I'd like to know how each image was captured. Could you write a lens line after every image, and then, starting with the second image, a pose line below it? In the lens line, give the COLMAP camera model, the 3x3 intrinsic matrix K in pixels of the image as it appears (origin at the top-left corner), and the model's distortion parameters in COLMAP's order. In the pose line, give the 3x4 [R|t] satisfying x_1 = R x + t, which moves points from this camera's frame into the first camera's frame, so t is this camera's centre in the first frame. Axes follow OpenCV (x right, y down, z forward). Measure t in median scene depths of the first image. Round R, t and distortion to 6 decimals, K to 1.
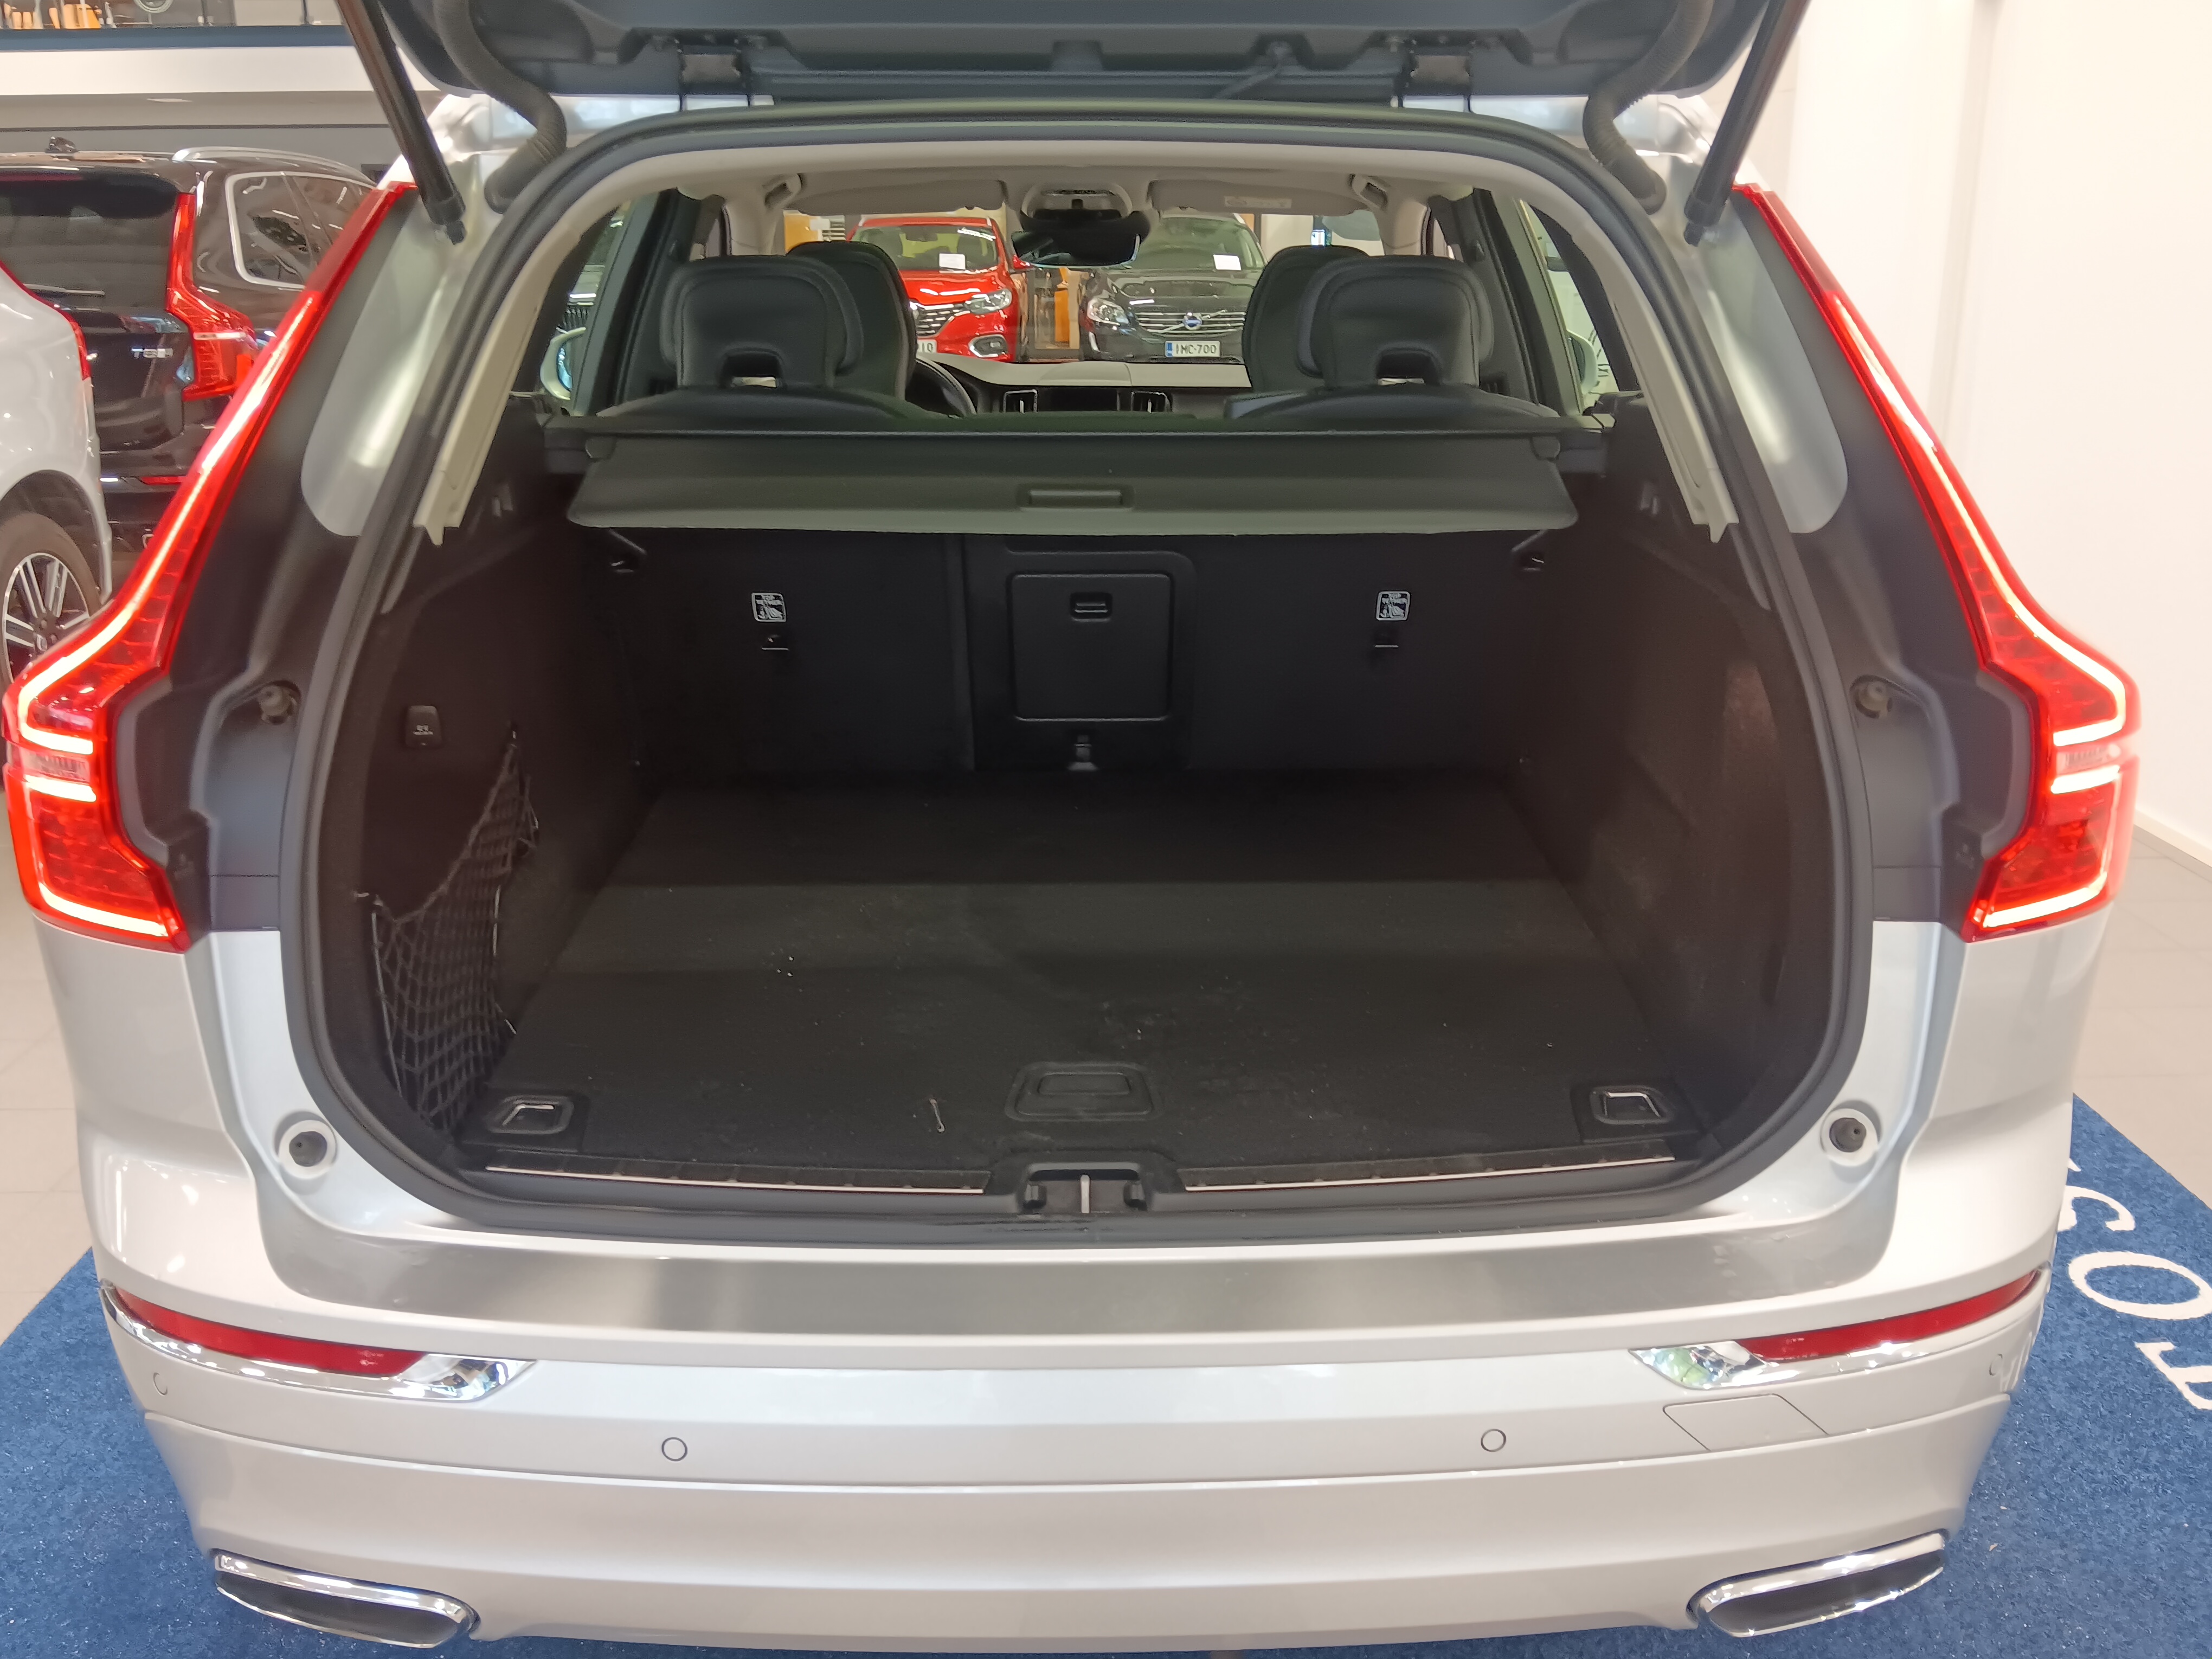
lens RADIAL K [[1972.0, 0, 1104.5], [0, 1972.0, 833.1], [0, 0, 1]] dist [-0.034222, 0.012733]
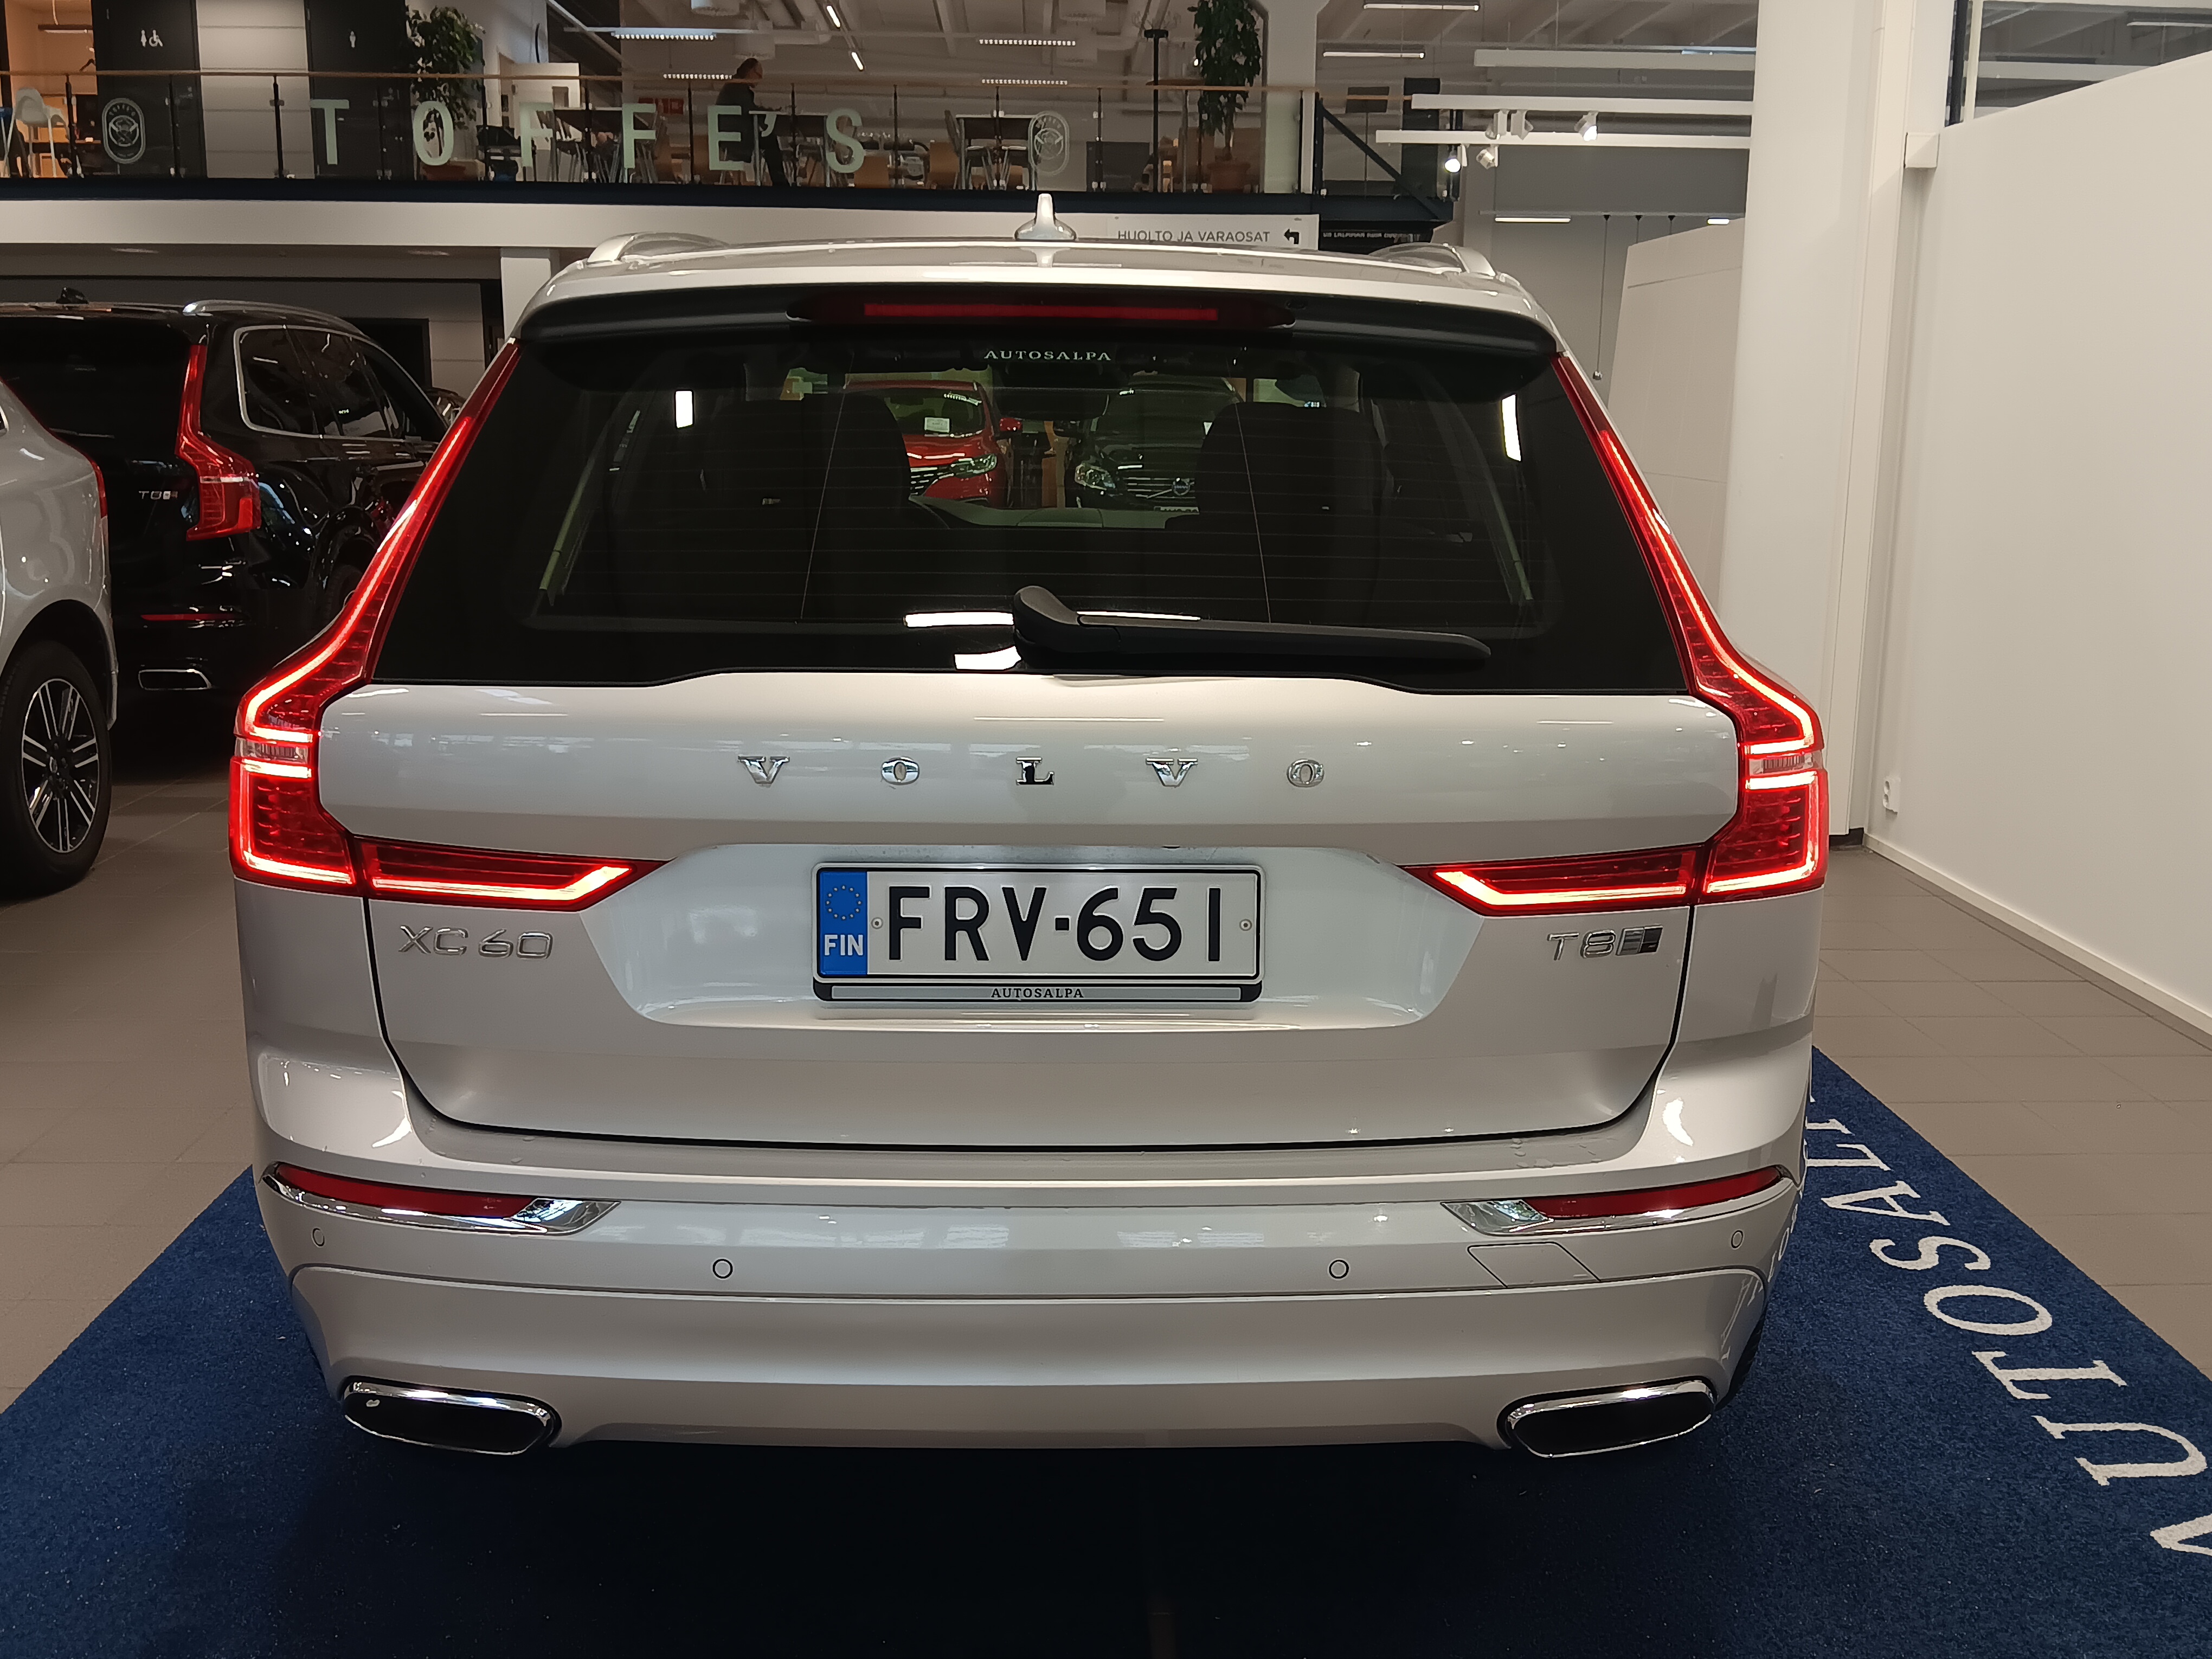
lens RADIAL K [[2155.1, 0, 1108.9], [0, 2155.1, 823.5], [0, 0, 1]] dist [-0.007130, 0.000000]
pose [[0.999924, 0.010378, 0.006665, 0.008773], [-0.009640, 0.994671, -0.102645, 0.047577], [-0.007695, 0.102573, 0.994696, -0.142067]]
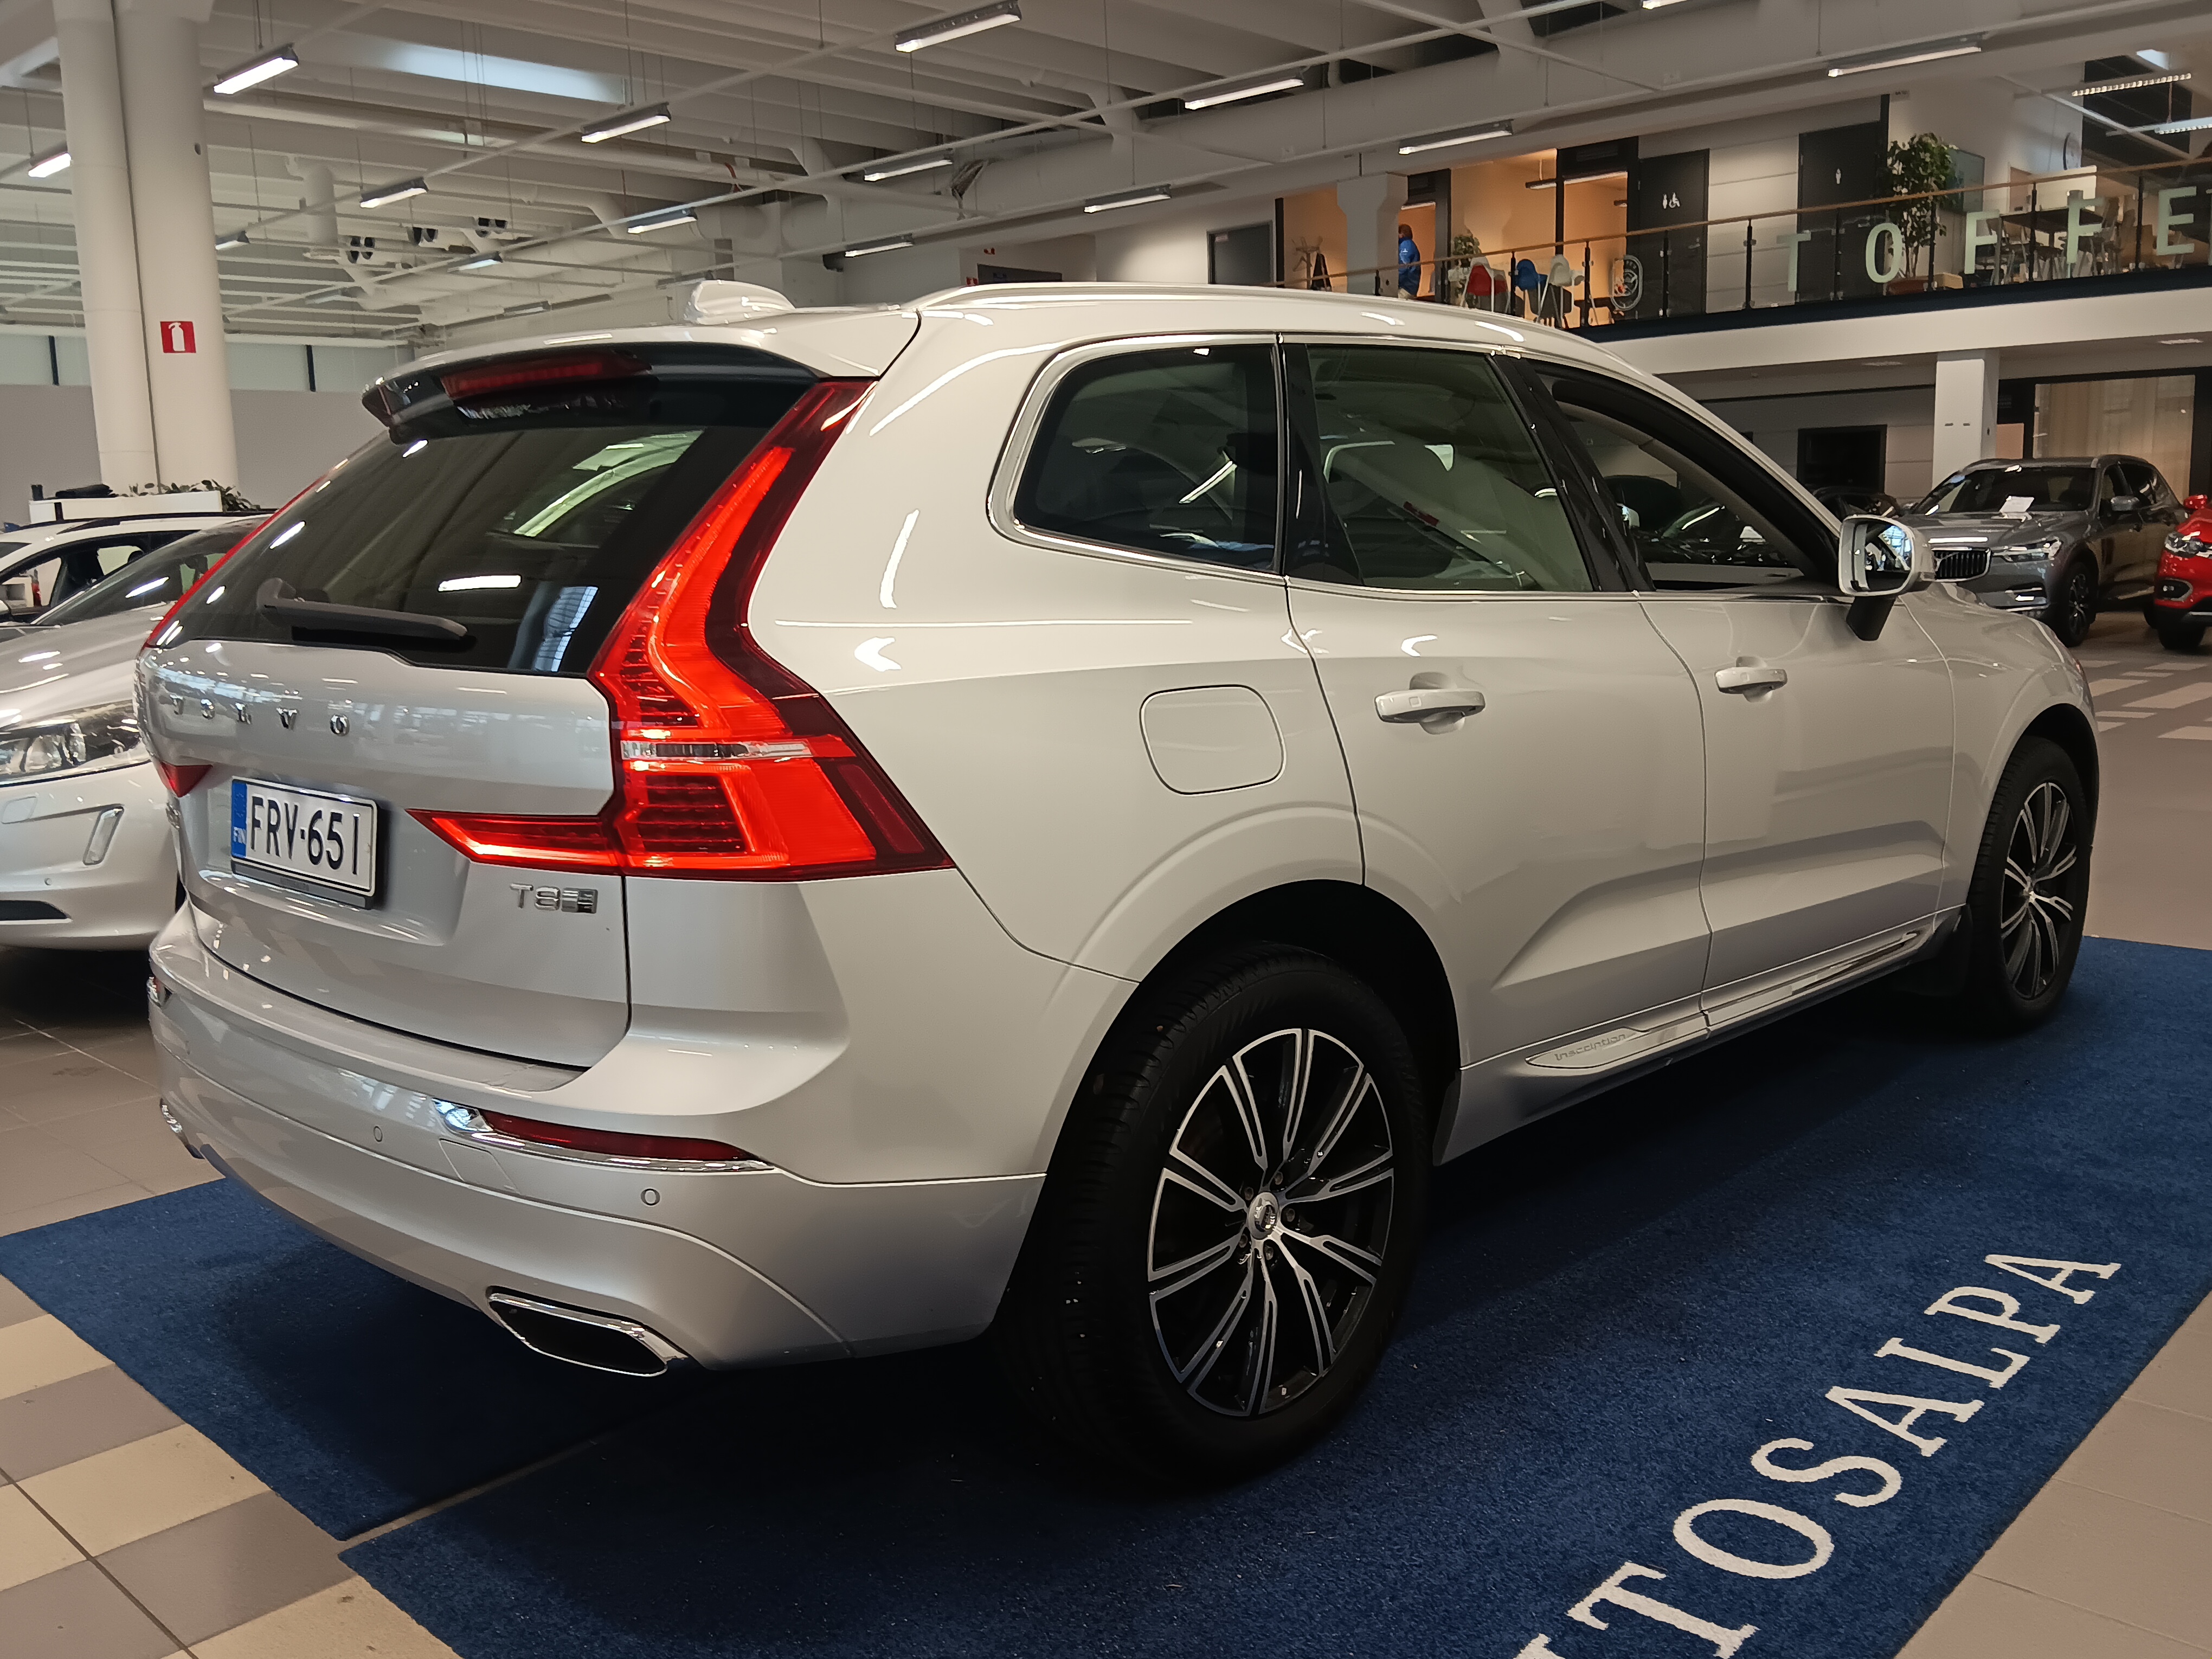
lens RADIAL K [[1972.0, 0, 1109.3], [0, 1972.0, 834.6], [0, 0, 1]] dist [-0.034222, 0.012733]
pose [[0.695408, 0.095876, -0.712191, 0.519733], [-0.187504, 0.980938, -0.051029, 0.010379], [0.693722, 0.169025, 0.700129, 0.068391]]
